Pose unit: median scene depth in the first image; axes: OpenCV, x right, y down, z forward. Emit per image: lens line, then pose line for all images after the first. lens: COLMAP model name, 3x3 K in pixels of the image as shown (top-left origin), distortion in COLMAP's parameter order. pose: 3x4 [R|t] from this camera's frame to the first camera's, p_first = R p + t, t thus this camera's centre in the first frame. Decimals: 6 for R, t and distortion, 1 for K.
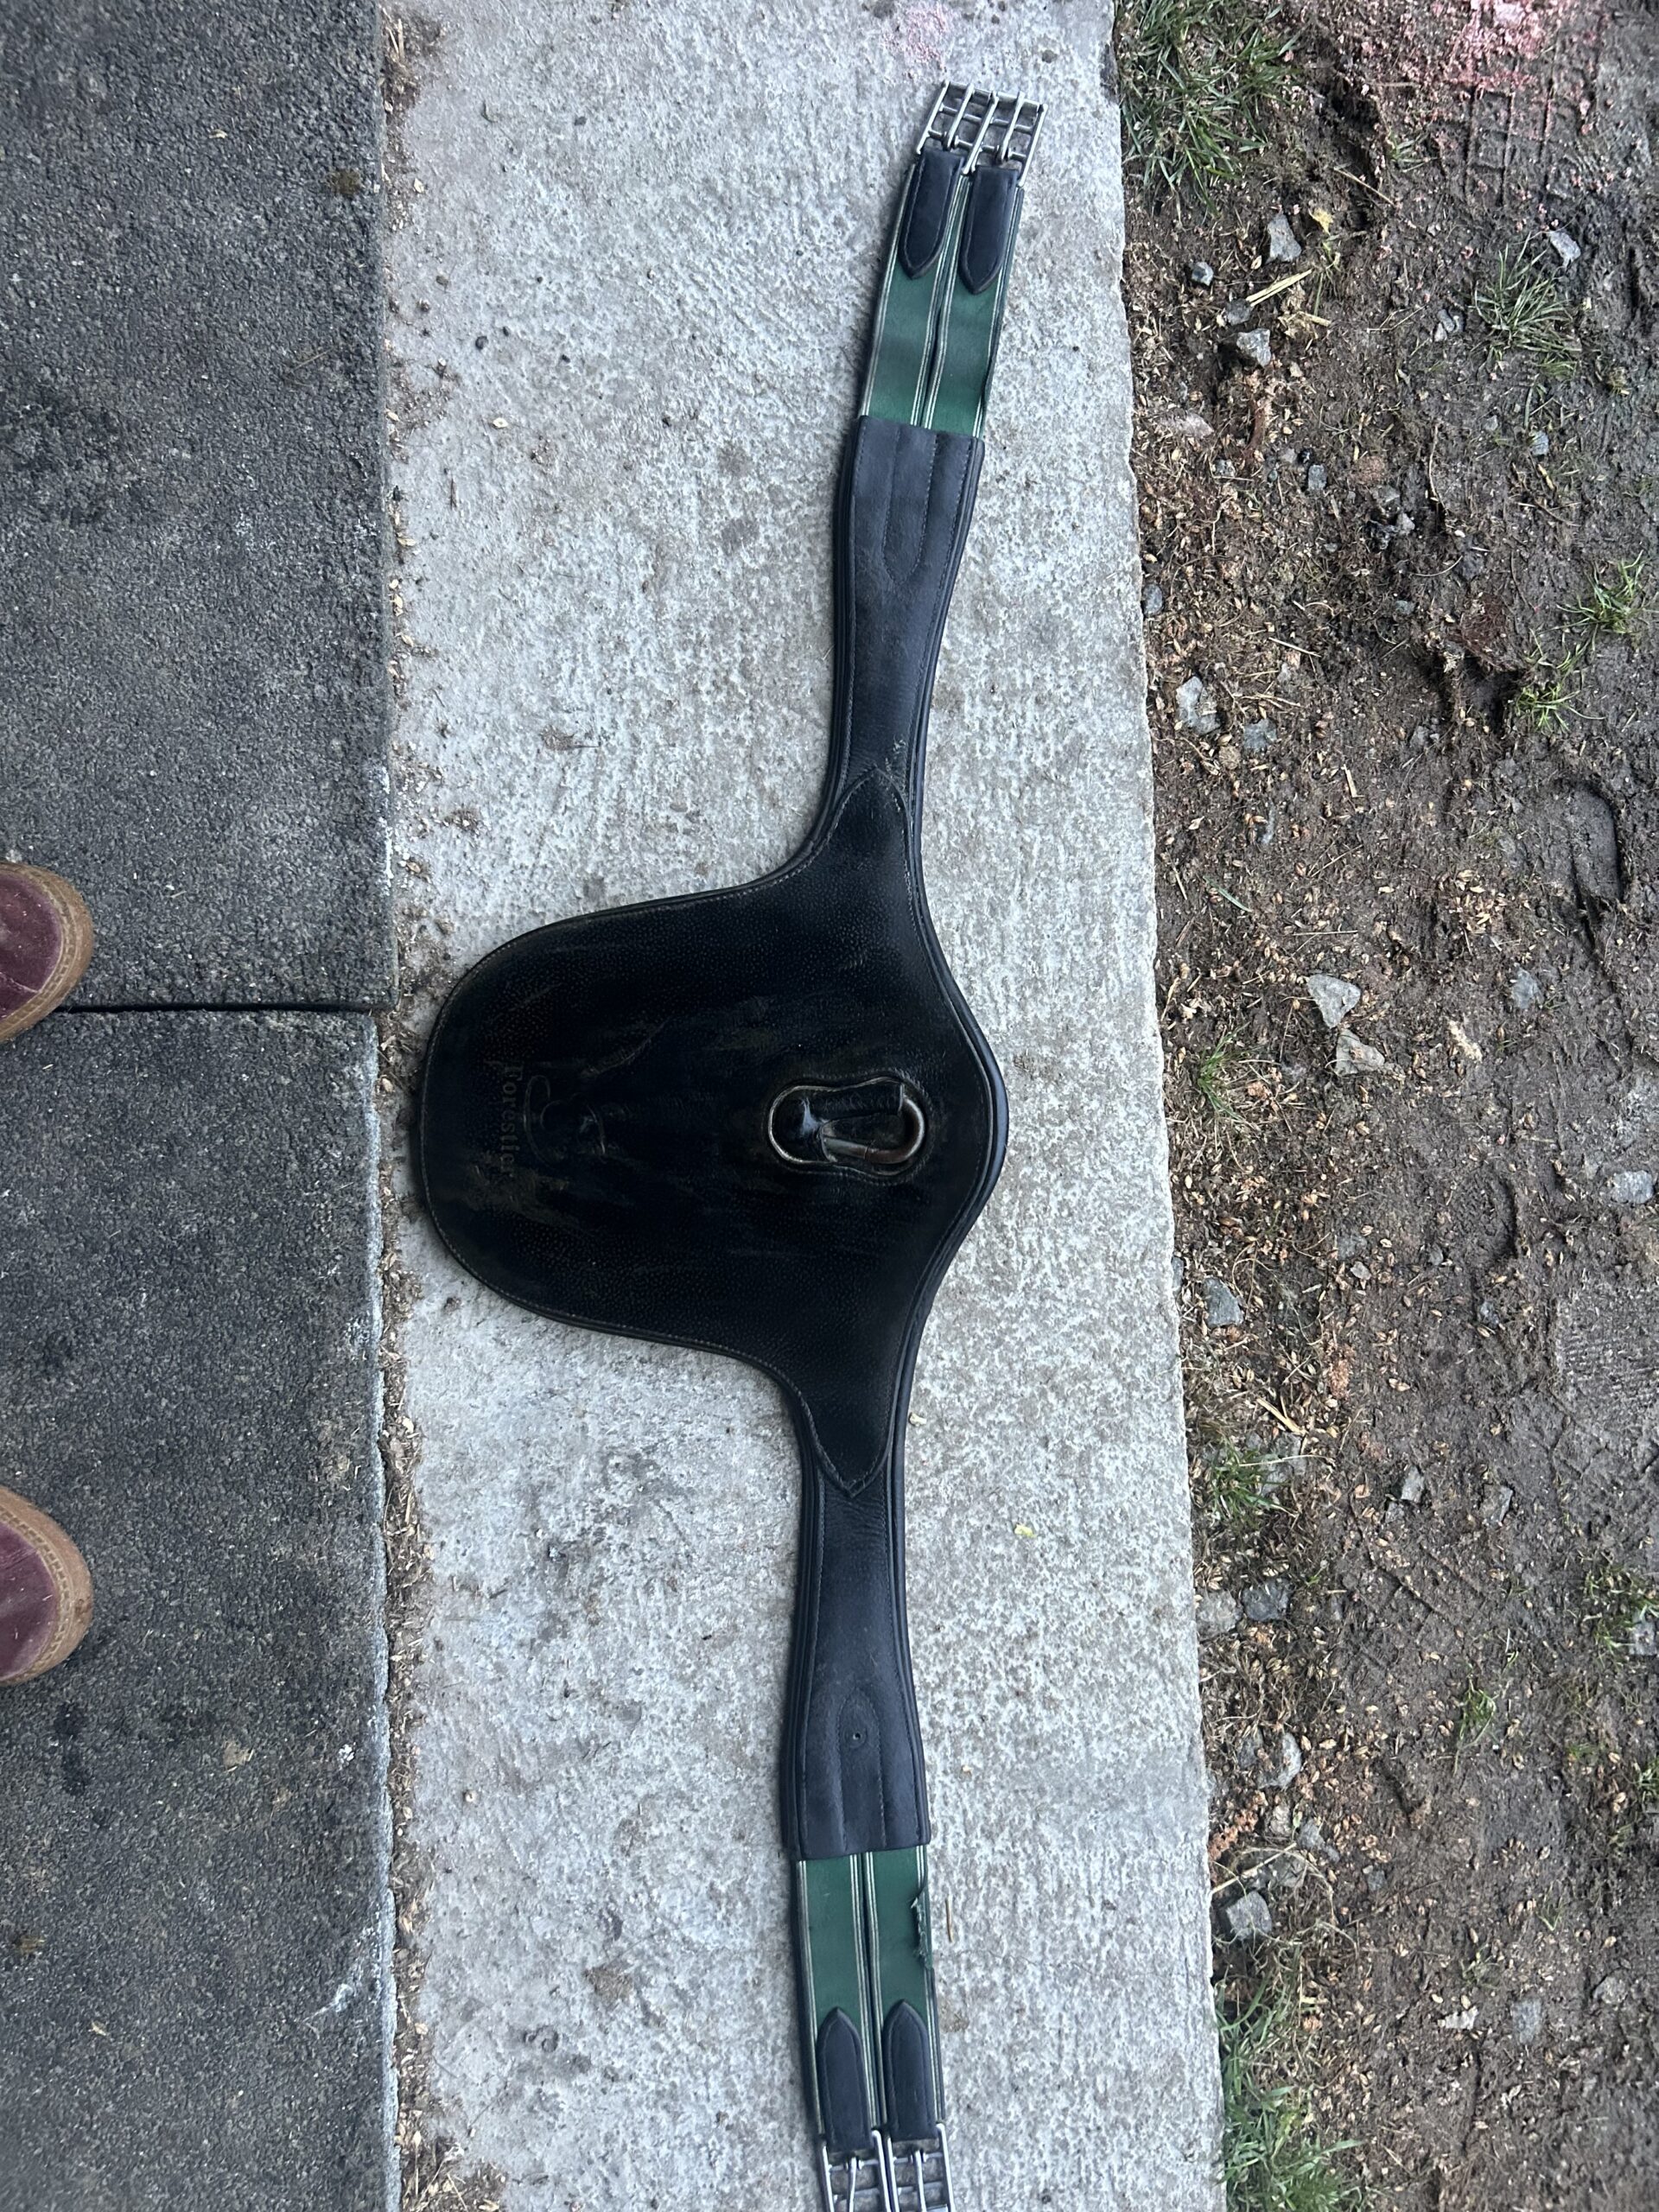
lens RADIAL K [[1662.8, 0, 812.7], [0, 1662.8, 1105.6], [0, 0, 1]] dist [-0.004442, -0.002941]
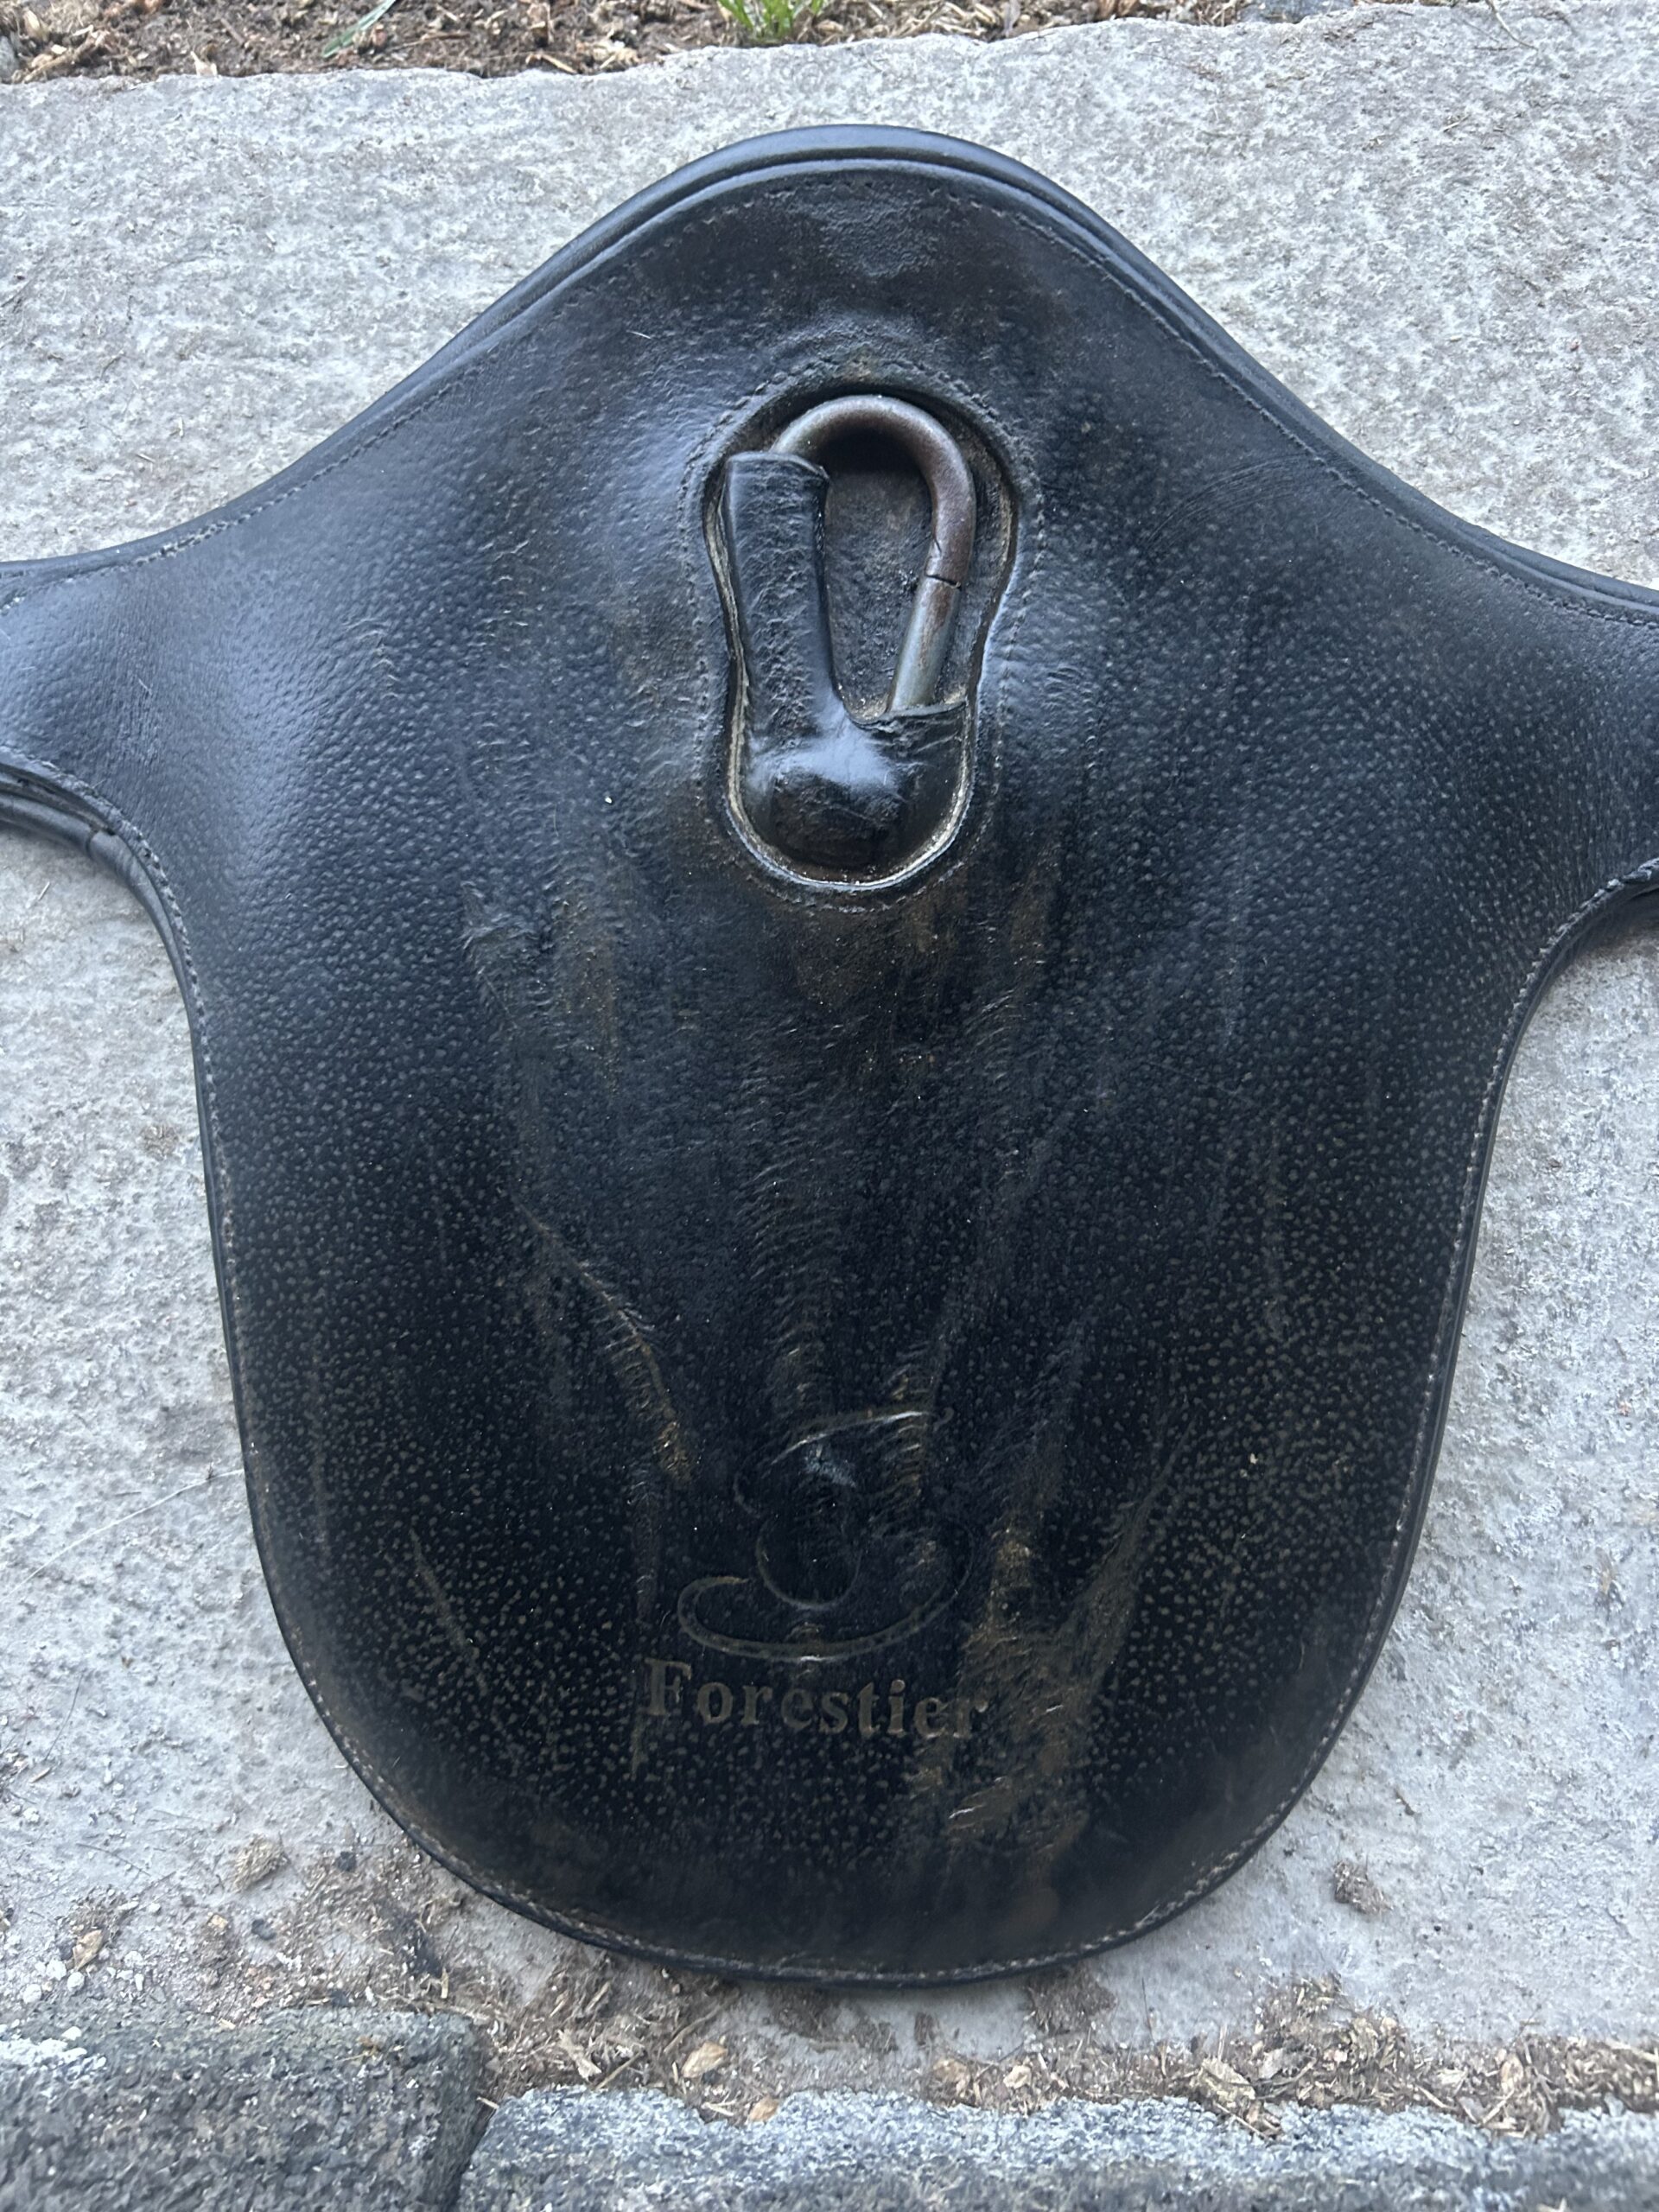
lens RADIAL K [[1673.6, 0, 826.6], [0, 1673.6, 1156.5], [0, 0, 1]] dist [-0.031784, -0.002001]
pose [[0.029664, -0.995064, 0.094694, -0.104602], [0.999299, 0.027358, -0.025563, 0.016848], [0.022847, 0.095386, 0.995178, 0.654857]]
